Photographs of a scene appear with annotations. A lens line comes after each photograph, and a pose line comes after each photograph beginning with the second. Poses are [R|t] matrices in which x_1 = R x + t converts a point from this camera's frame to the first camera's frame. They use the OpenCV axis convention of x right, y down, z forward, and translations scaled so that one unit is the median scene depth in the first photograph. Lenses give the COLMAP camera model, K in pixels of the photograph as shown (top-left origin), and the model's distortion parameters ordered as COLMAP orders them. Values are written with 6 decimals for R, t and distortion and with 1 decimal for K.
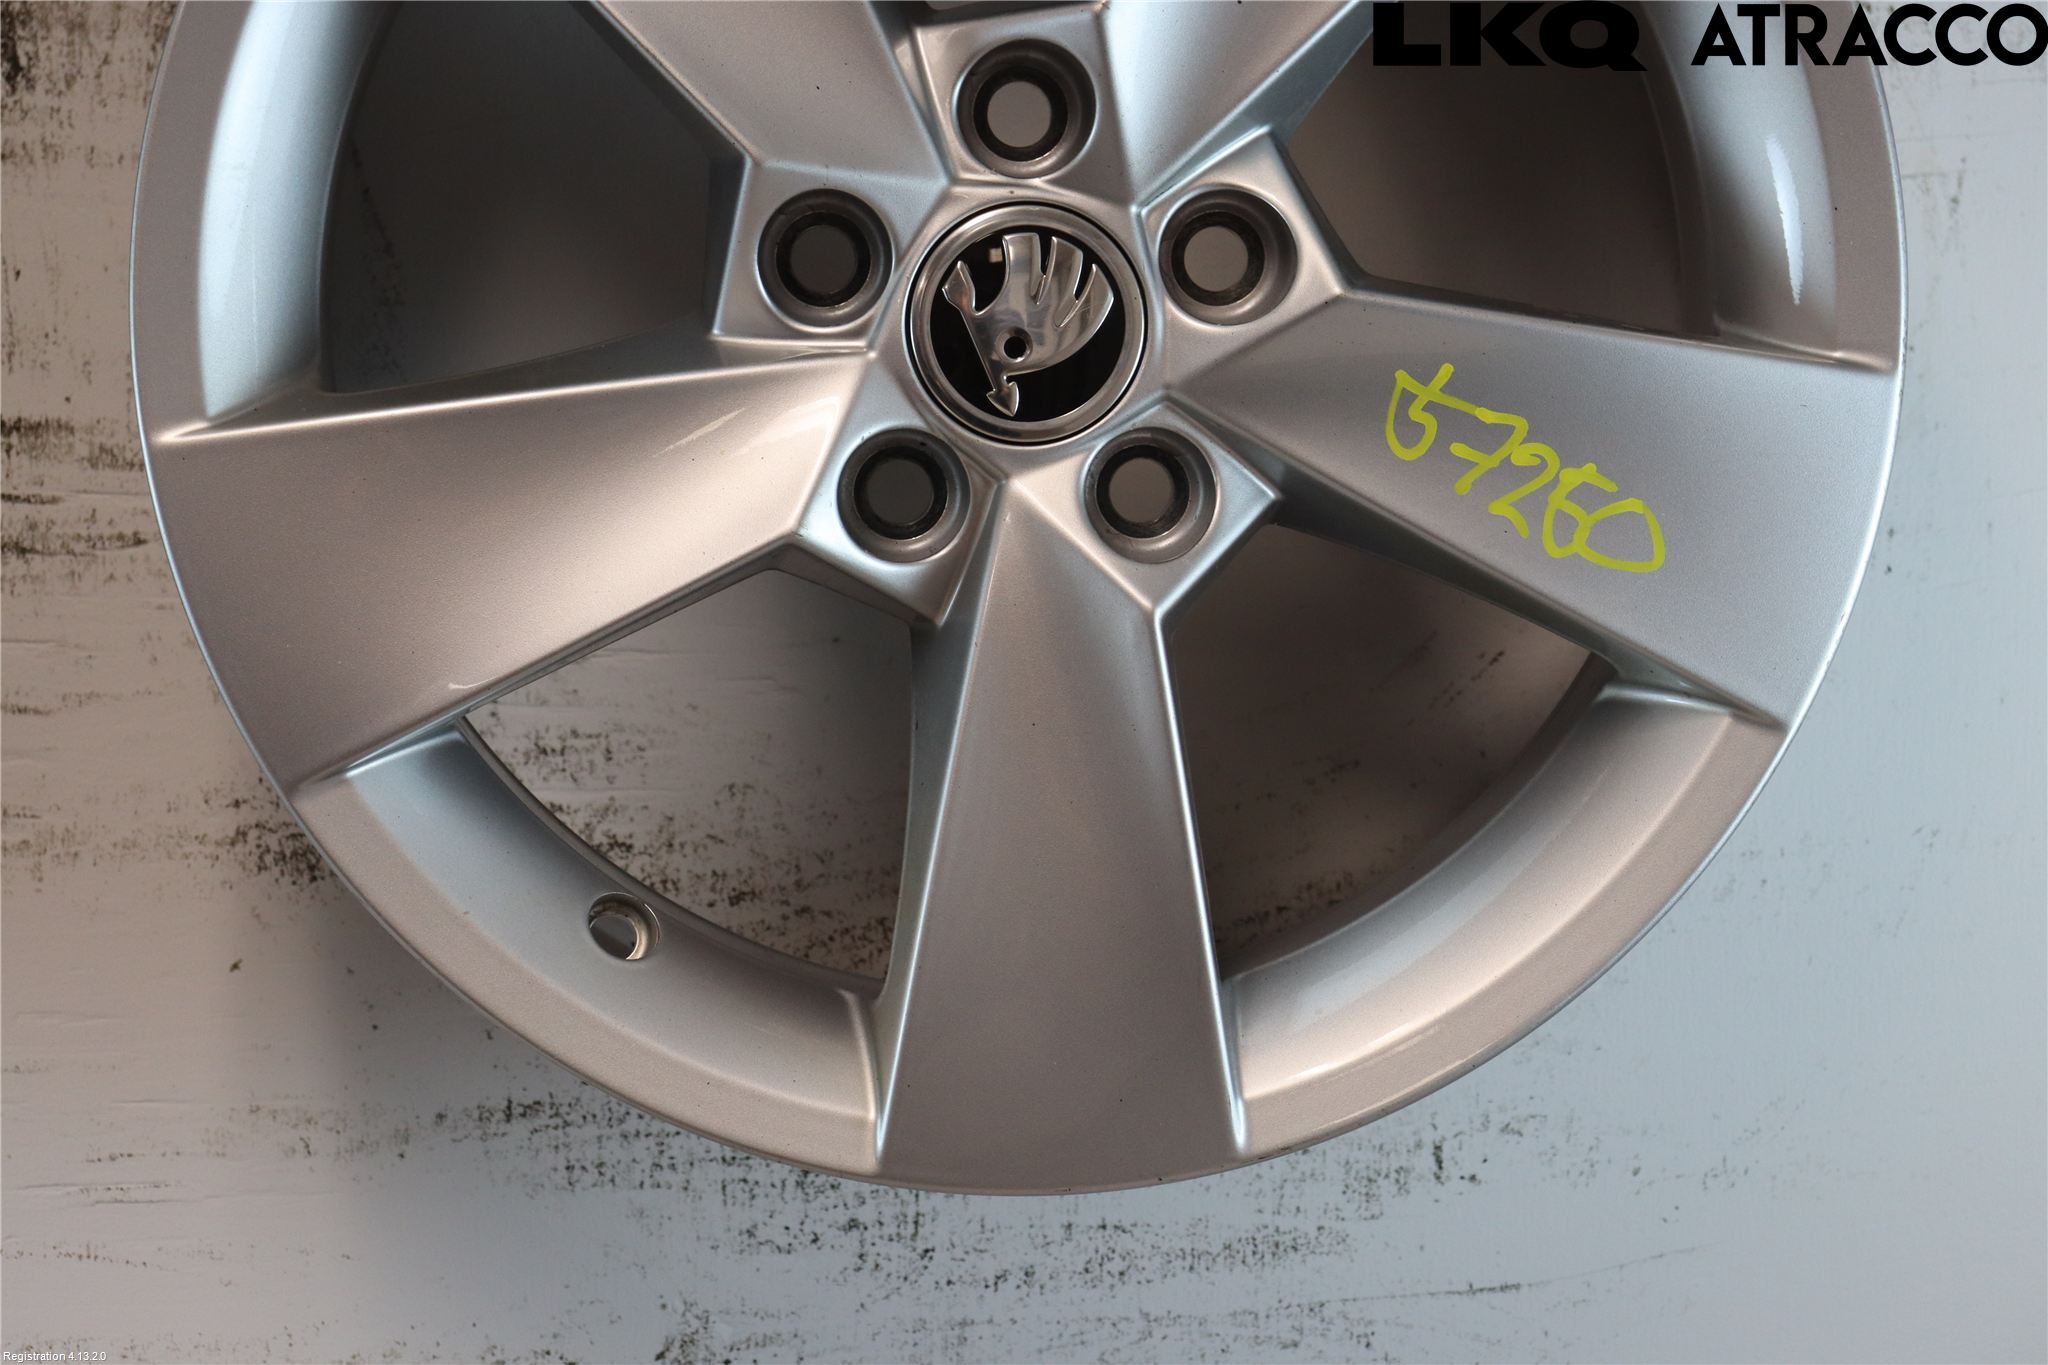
lens RADIAL K [[4833.7, 0, 1017.9], [0, 4833.7, 696.4], [0, 0, 1]] dist [0.355607, 0.771118]
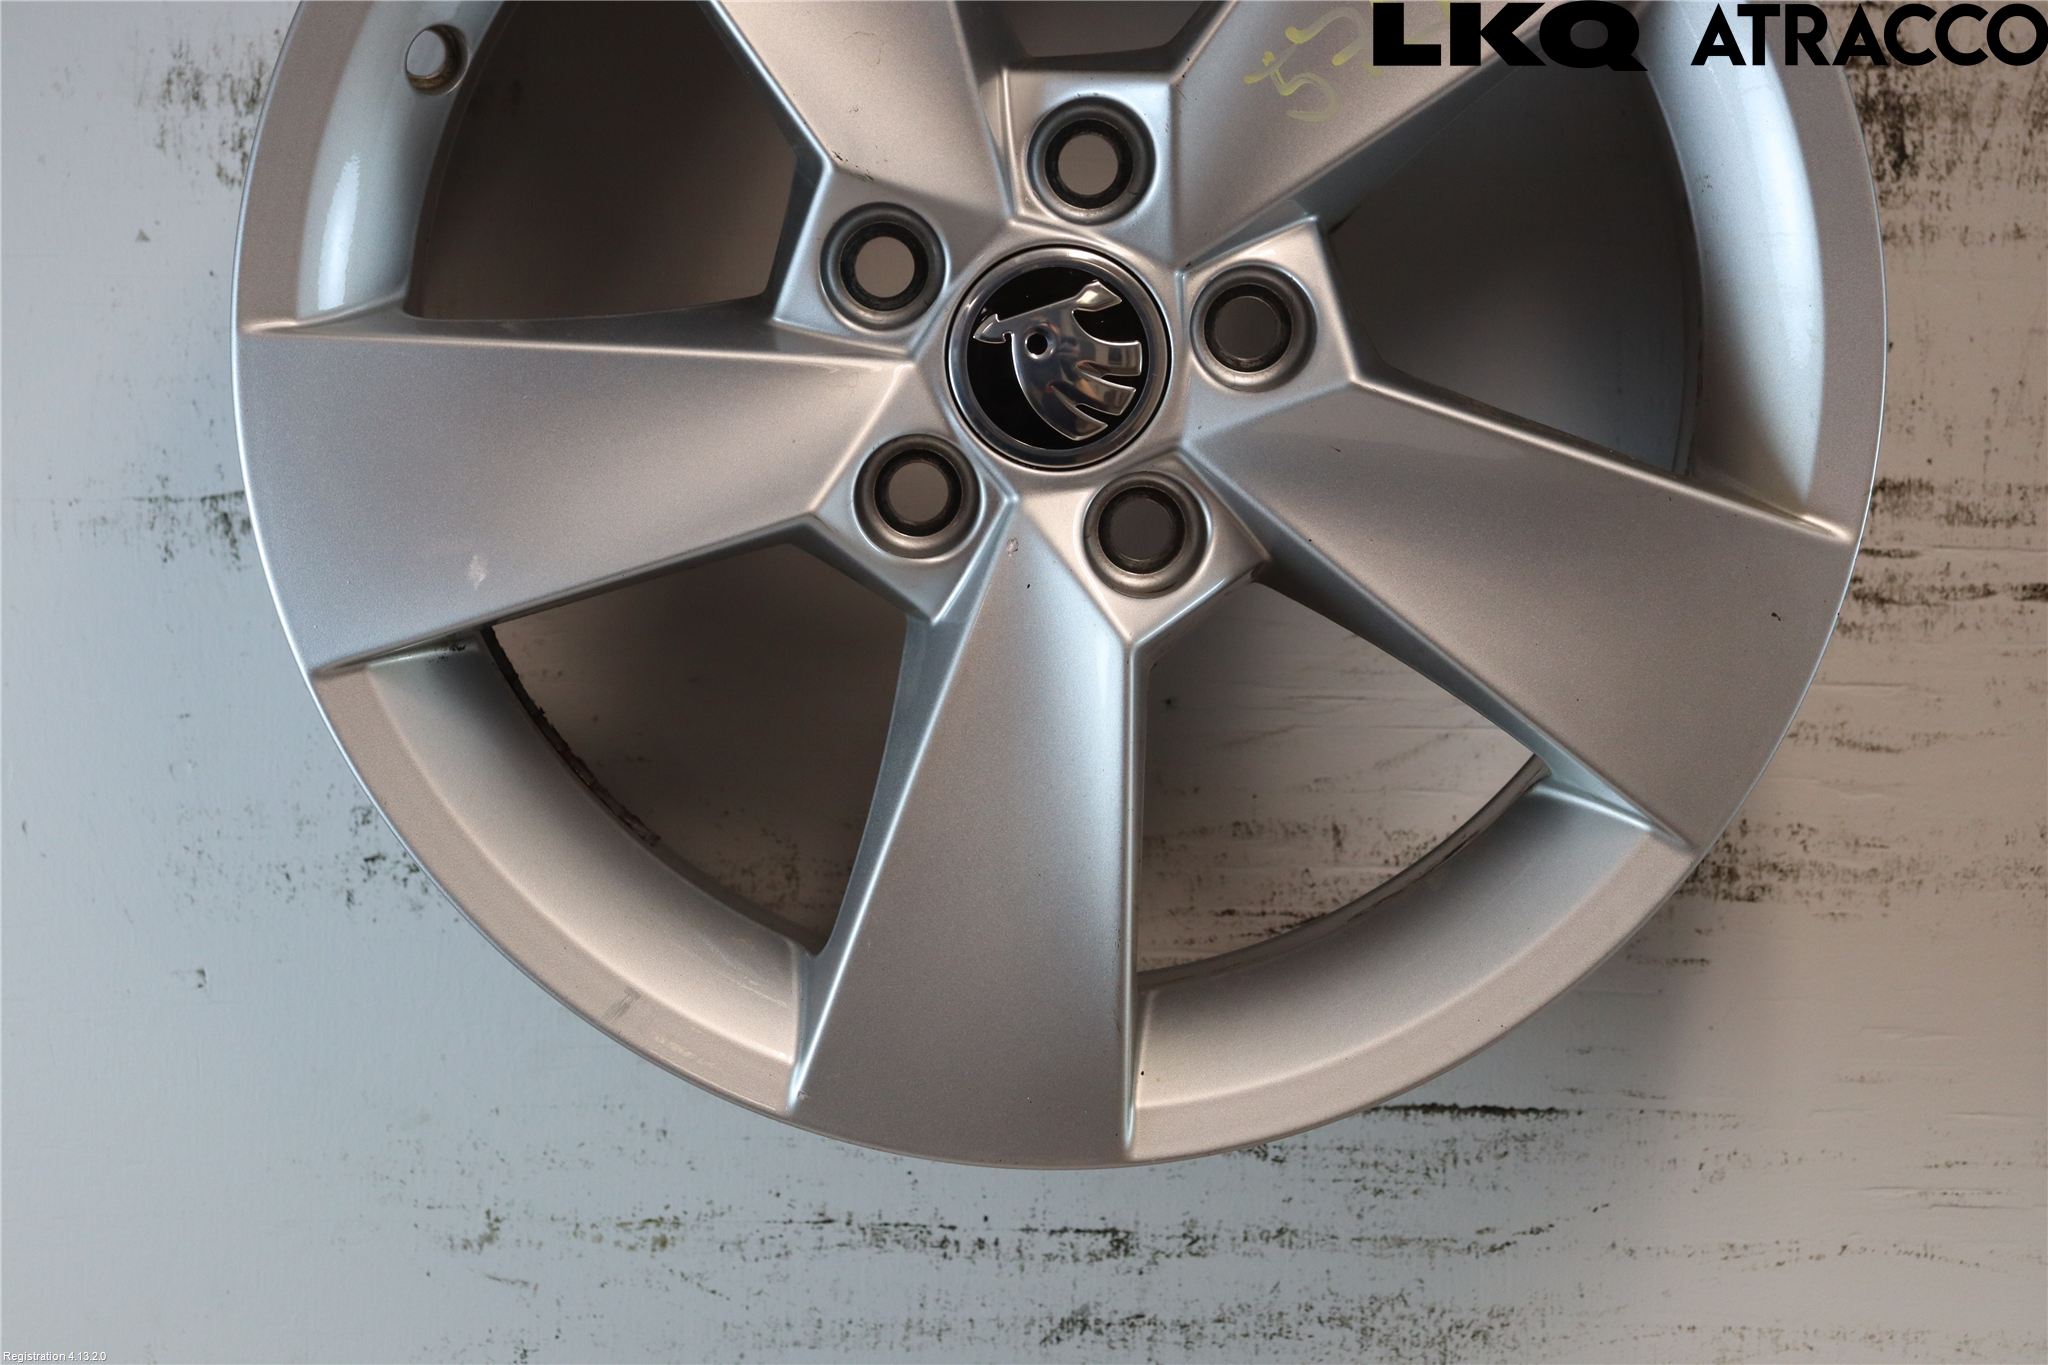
lens RADIAL K [[4833.7, 0, 1017.9], [0, 4833.7, 696.4], [0, 0, 1]] dist [0.355607, 0.771118]
pose [[0.998865, 0.012621, -0.045927, -0.343223], [-0.012158, 0.999873, 0.010346, -0.017510], [0.046051, -0.009776, 0.998891, -0.085054]]
